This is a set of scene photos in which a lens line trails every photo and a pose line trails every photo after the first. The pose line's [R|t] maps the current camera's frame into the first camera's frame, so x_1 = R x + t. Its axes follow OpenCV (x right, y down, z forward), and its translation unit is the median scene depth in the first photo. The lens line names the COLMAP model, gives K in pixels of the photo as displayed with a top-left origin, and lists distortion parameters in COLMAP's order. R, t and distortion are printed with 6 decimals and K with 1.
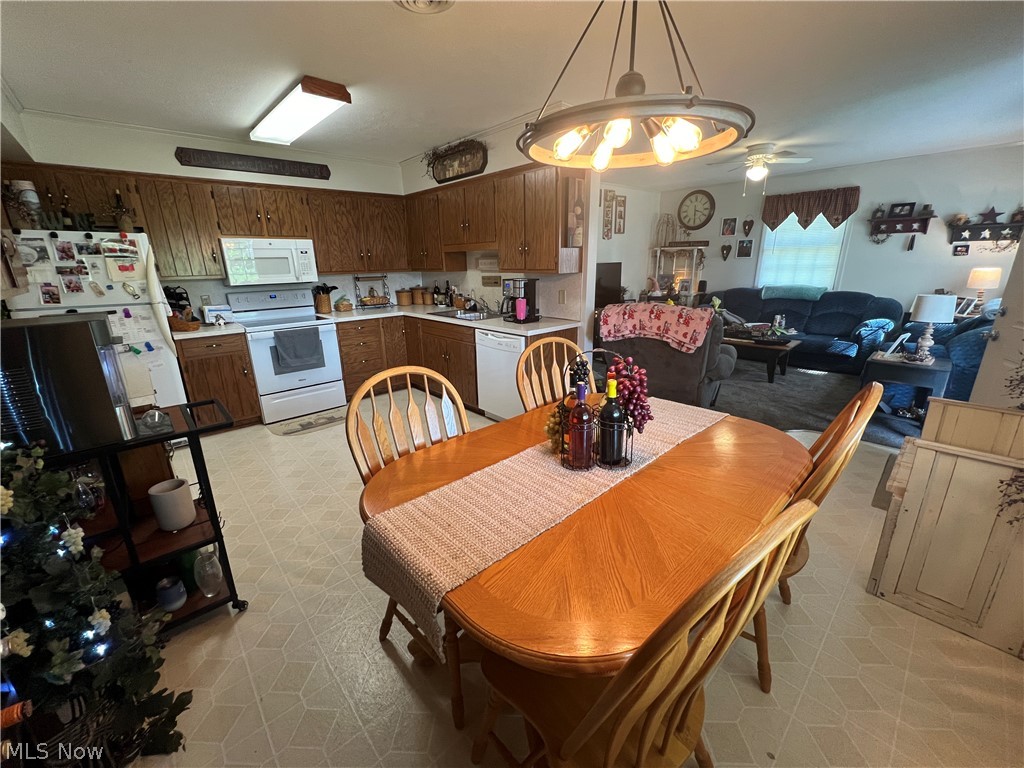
lens RADIAL K [[408.8, 0, 509.4], [0, 408.8, 383.6], [0, 0, 1]] dist [-0.001417, 0.000725]
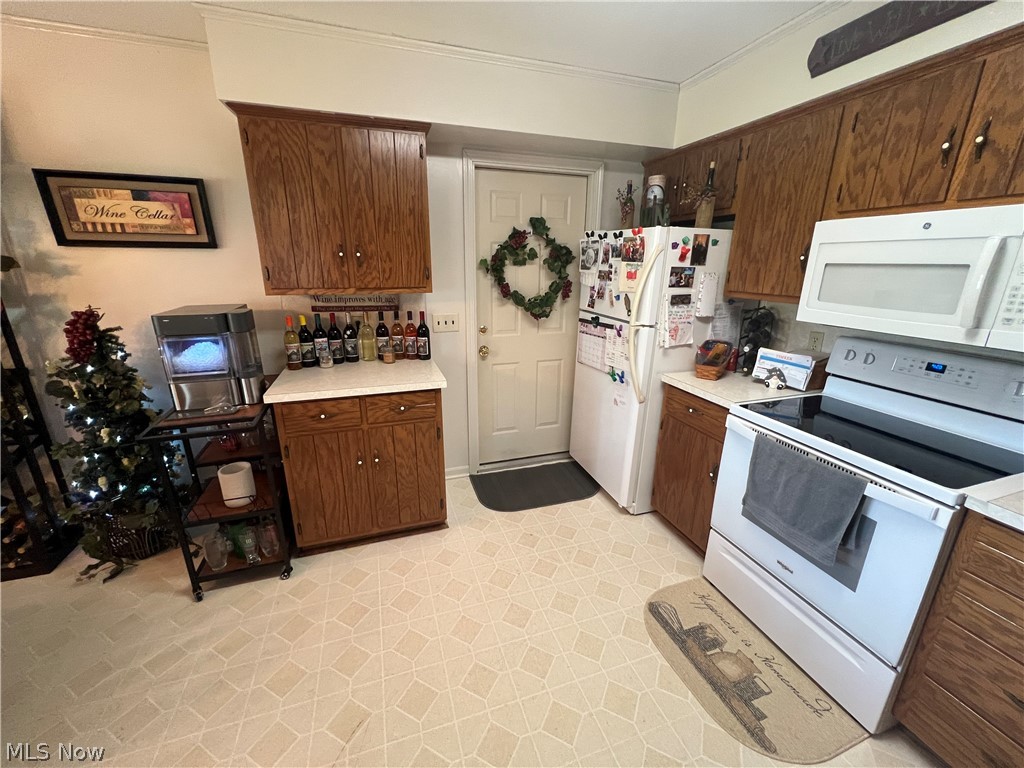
lens RADIAL K [[408.8, 0, 510.7], [0, 408.8, 383.7], [0, 0, 1]] dist [-0.001417, 0.000725]
pose [[-0.402115, 0.278419, -0.872231, -0.087263], [-0.264309, 0.876788, 0.401726, -0.235220], [0.876610, 0.392078, -0.278981, 0.731484]]
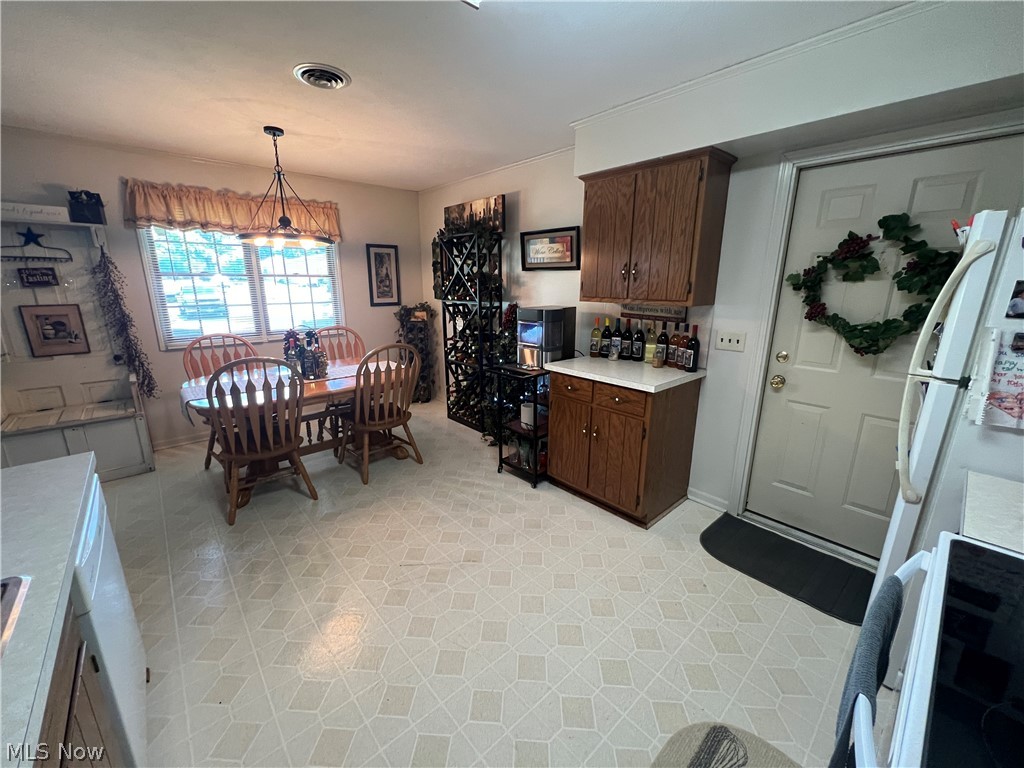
lens RADIAL K [[408.8, 0, 507.5], [0, 408.8, 383.6], [0, 0, 1]] dist [-0.001417, 0.000725]
pose [[-0.999761, 0.015618, 0.015307, -0.297252], [0.021282, 0.855864, 0.516762, -0.297974], [-0.005030, 0.516964, -0.855992, 0.967413]]
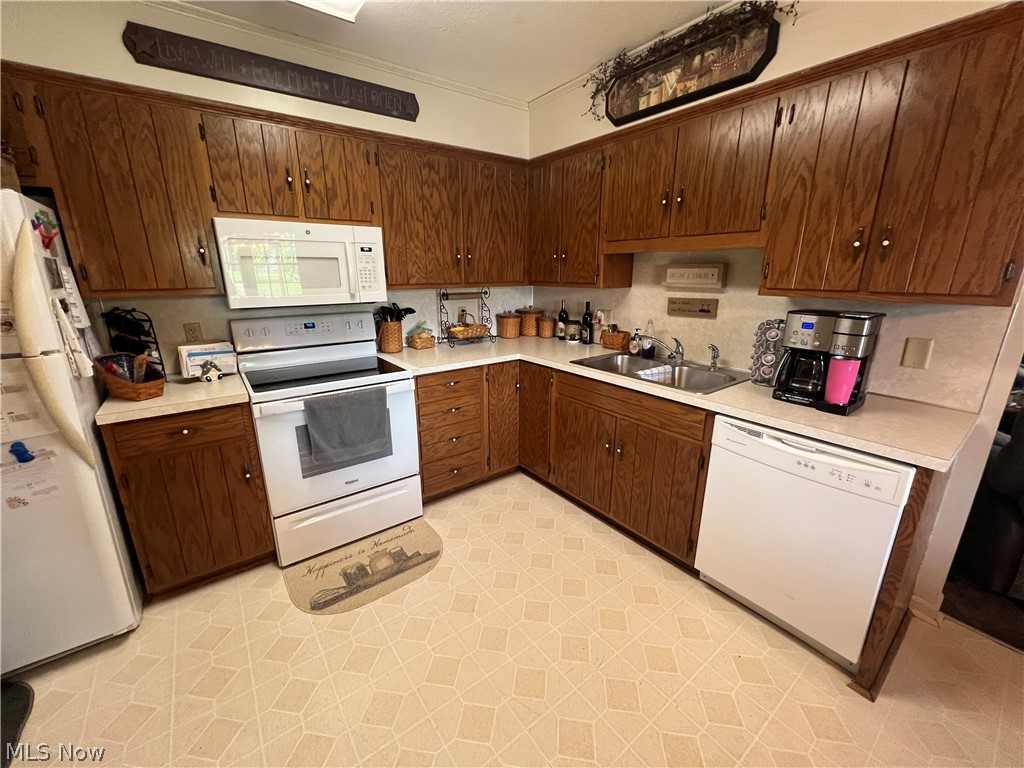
lens RADIAL K [[408.8, 0, 510.2], [0, 408.8, 383.8], [0, 0, 1]] dist [-0.001417, 0.000725]
pose [[0.995373, 0.042140, -0.086347, -0.232380], [-0.044036, 0.998826, -0.020173, -0.125246], [0.085396, 0.023882, 0.996061, 0.430274]]
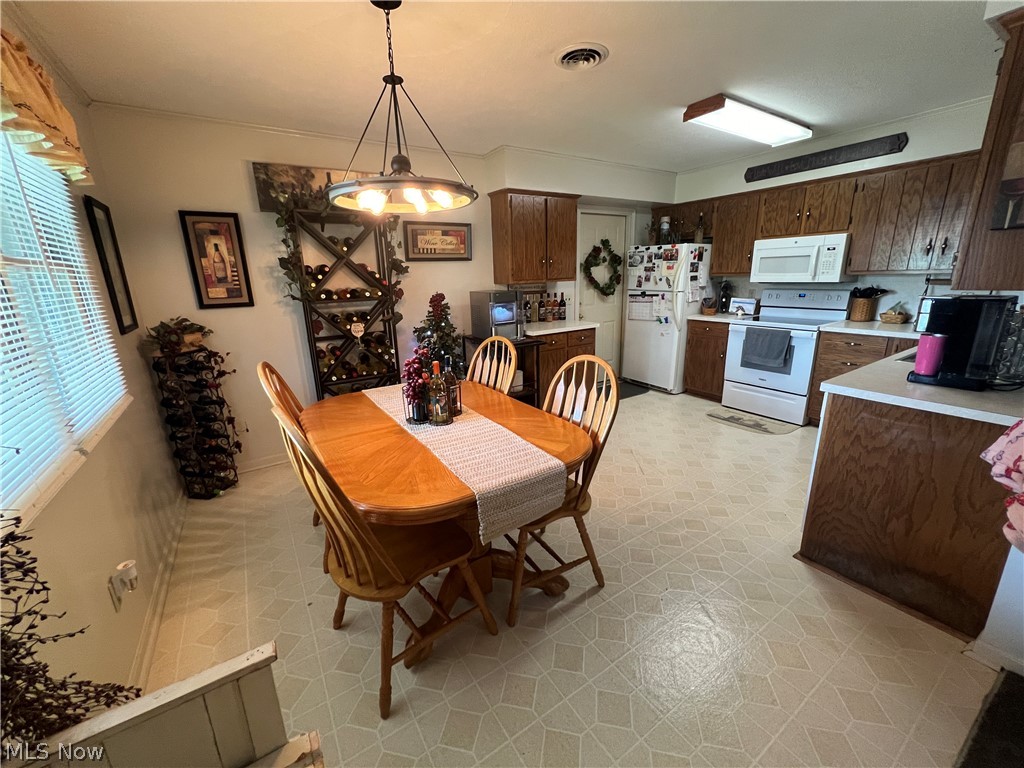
lens RADIAL K [[408.8, 0, 510.7], [0, 408.8, 383.8], [0, 0, 1]] dist [-0.001417, 0.000725]
pose [[-0.156249, 0.282486, -0.946461, 0.486201], [-0.252791, 0.914878, 0.314793, -0.143738], [0.954821, 0.288443, -0.071539, 0.444572]]
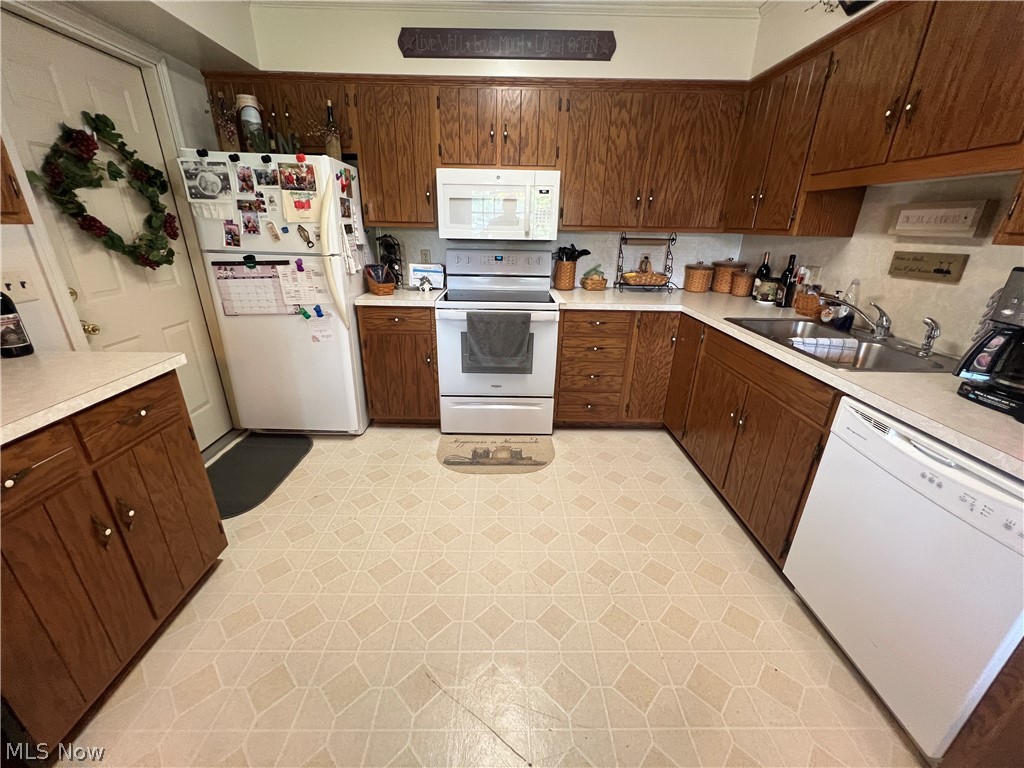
lens RADIAL K [[408.8, 0, 509.1], [0, 408.8, 383.7], [0, 0, 1]] dist [-0.001417, 0.000725]
pose [[0.747845, 0.272415, -0.605408, -0.073820], [-0.222675, 0.962034, 0.157821, -0.113587], [0.625415, 0.016784, 0.780112, 0.439824]]
